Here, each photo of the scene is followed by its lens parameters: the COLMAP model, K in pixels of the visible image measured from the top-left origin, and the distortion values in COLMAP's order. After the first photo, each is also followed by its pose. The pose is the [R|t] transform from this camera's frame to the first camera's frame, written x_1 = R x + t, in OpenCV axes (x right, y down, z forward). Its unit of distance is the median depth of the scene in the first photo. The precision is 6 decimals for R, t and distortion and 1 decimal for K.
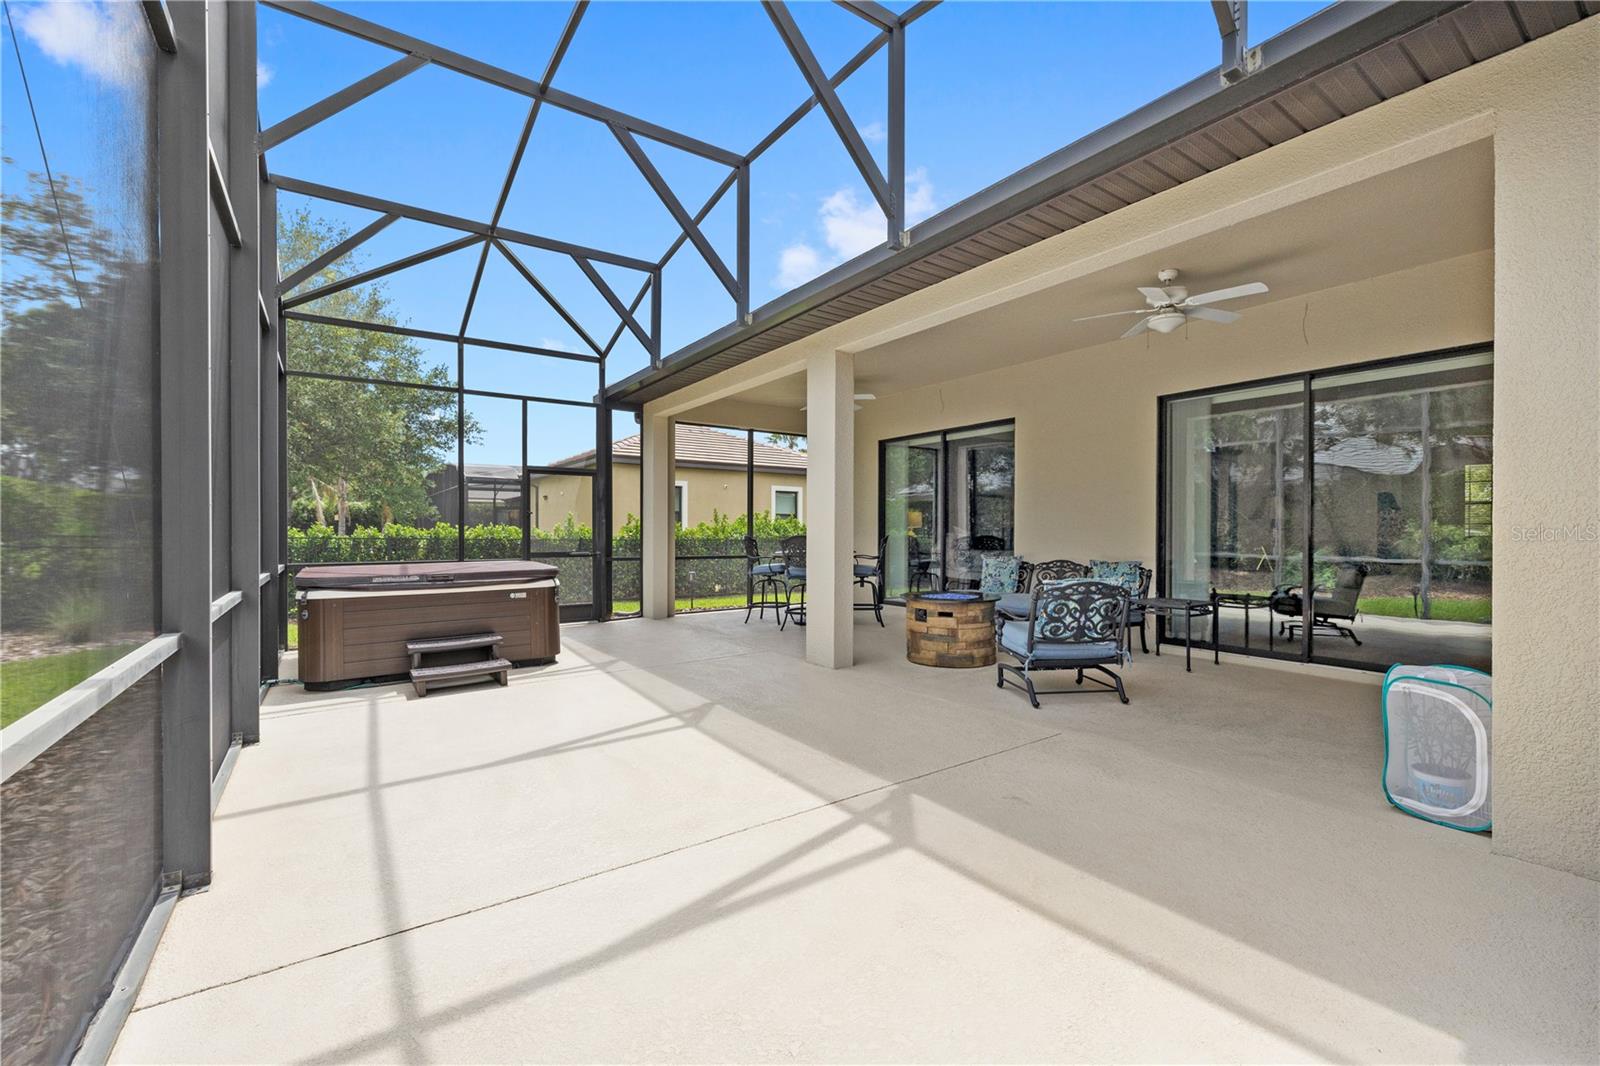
lens RADIAL K [[669.8, 0, 800.0], [0, 669.8, 533.0], [0, 0, 1]] dist [-0.002209, -0.000342]
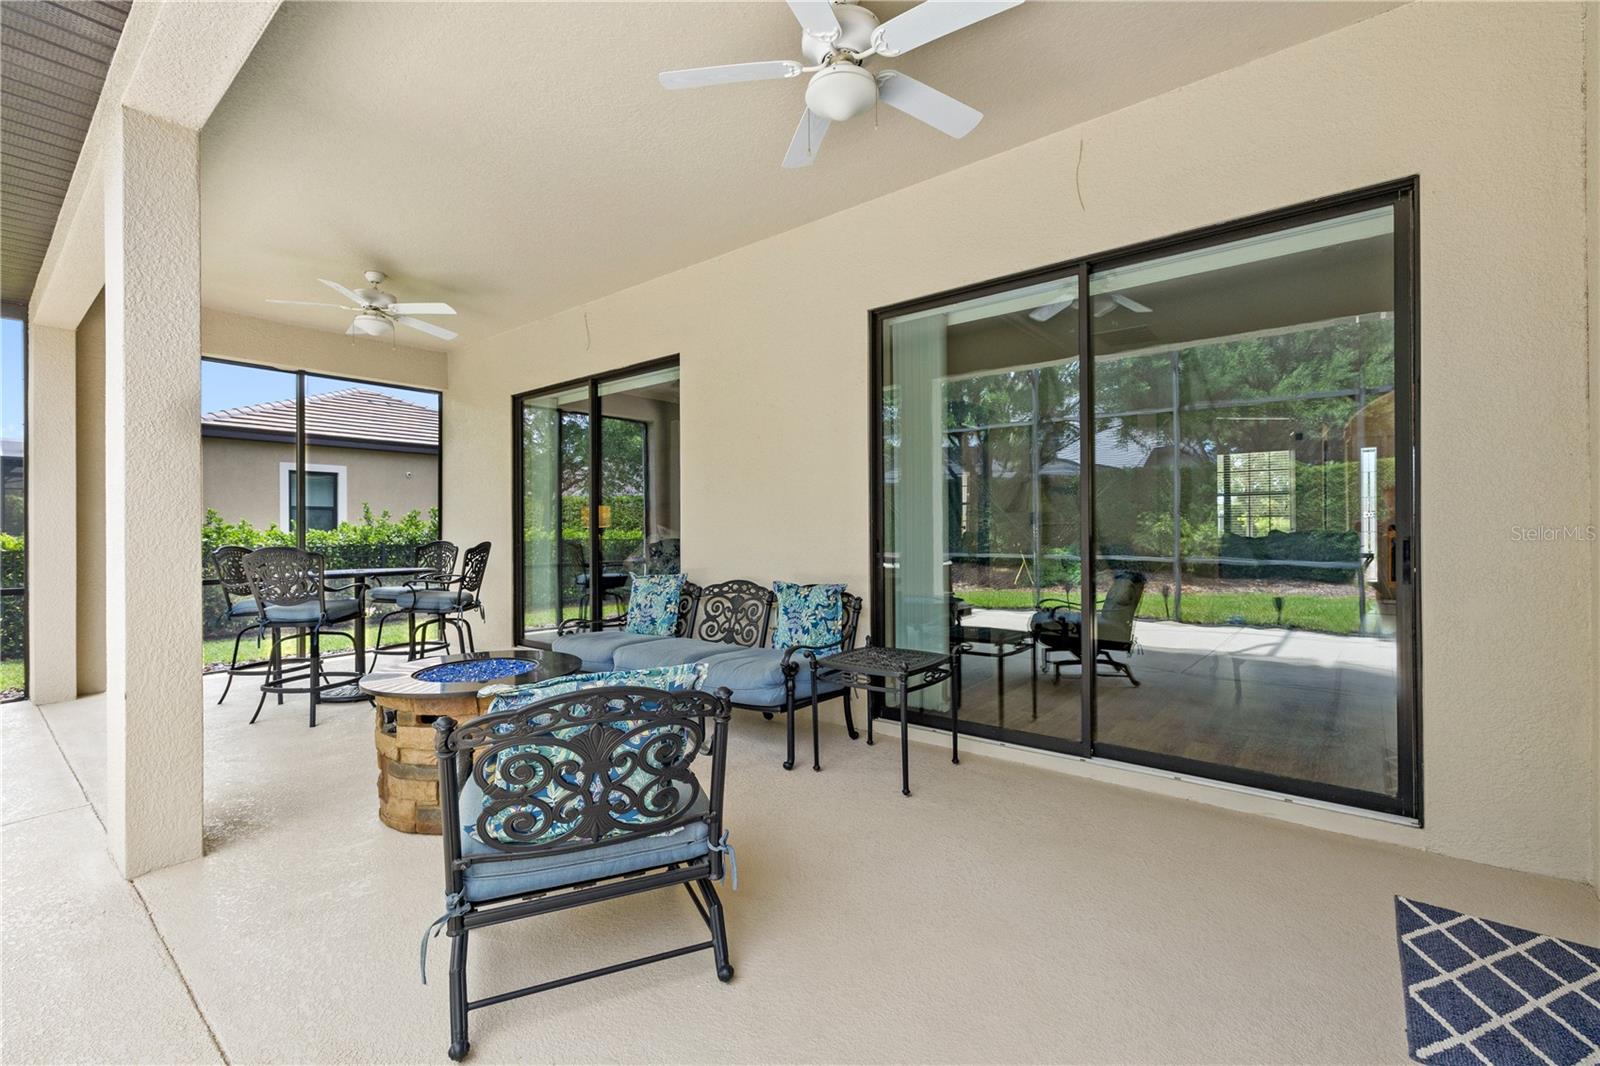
lens RADIAL K [[682.3, 0, 800.0], [0, 682.3, 533.0], [0, 0, 1]] dist [0.004246, 0.000240]
pose [[0.957578, -0.012424, 0.287905, 0.320562], [0.011110, 0.999919, 0.006199, -0.008108], [-0.287959, -0.002738, 0.957639, 0.464519]]
